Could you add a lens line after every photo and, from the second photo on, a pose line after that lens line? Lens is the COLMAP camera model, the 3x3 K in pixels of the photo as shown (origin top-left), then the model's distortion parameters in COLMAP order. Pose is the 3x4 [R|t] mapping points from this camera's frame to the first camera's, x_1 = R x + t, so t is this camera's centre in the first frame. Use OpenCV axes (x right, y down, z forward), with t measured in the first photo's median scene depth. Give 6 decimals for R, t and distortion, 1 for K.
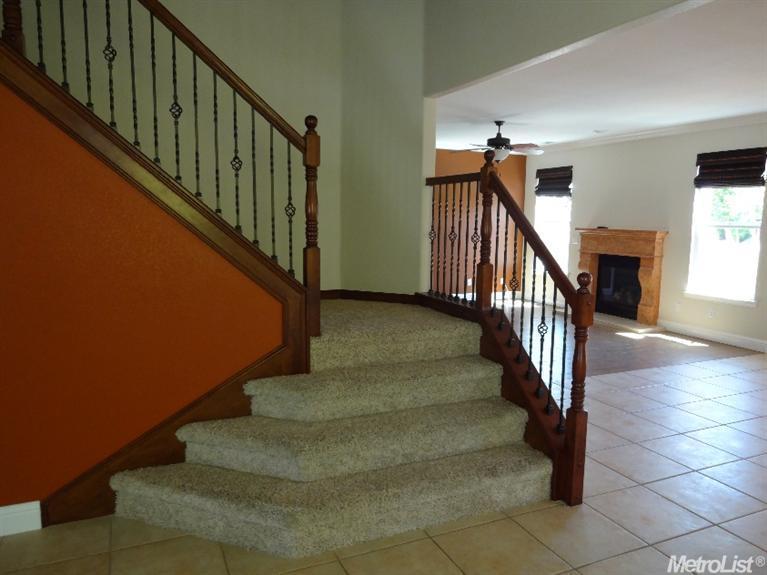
lens RADIAL K [[568.2, 0, 378.7], [0, 568.2, 289.1], [0, 0, 1]] dist [-0.011175, 0.002515]
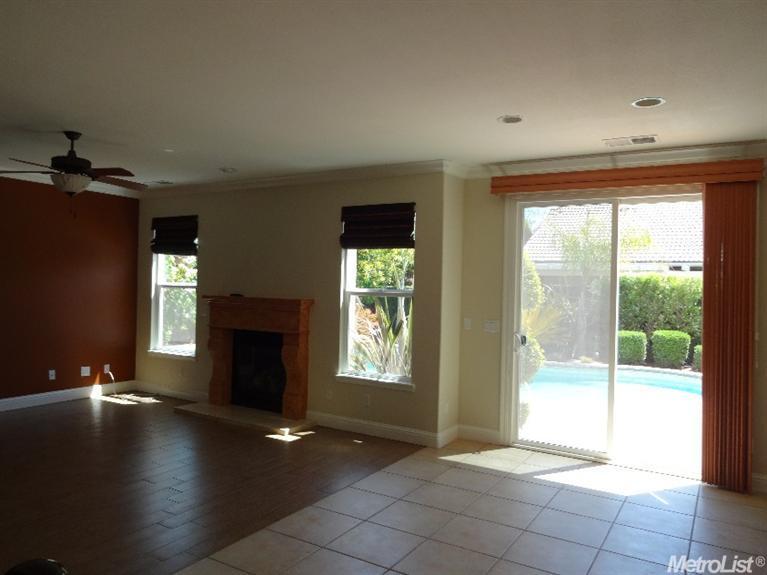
lens RADIAL K [[568.2, 0, 385.4], [0, 568.2, 285.6], [0, 0, 1]] dist [-0.011175, 0.002515]
pose [[0.820601, 0.007901, 0.571446, 0.129170], [0.058507, 0.993490, -0.097752, -0.036418], [-0.568498, 0.113649, 0.814797, 0.273561]]
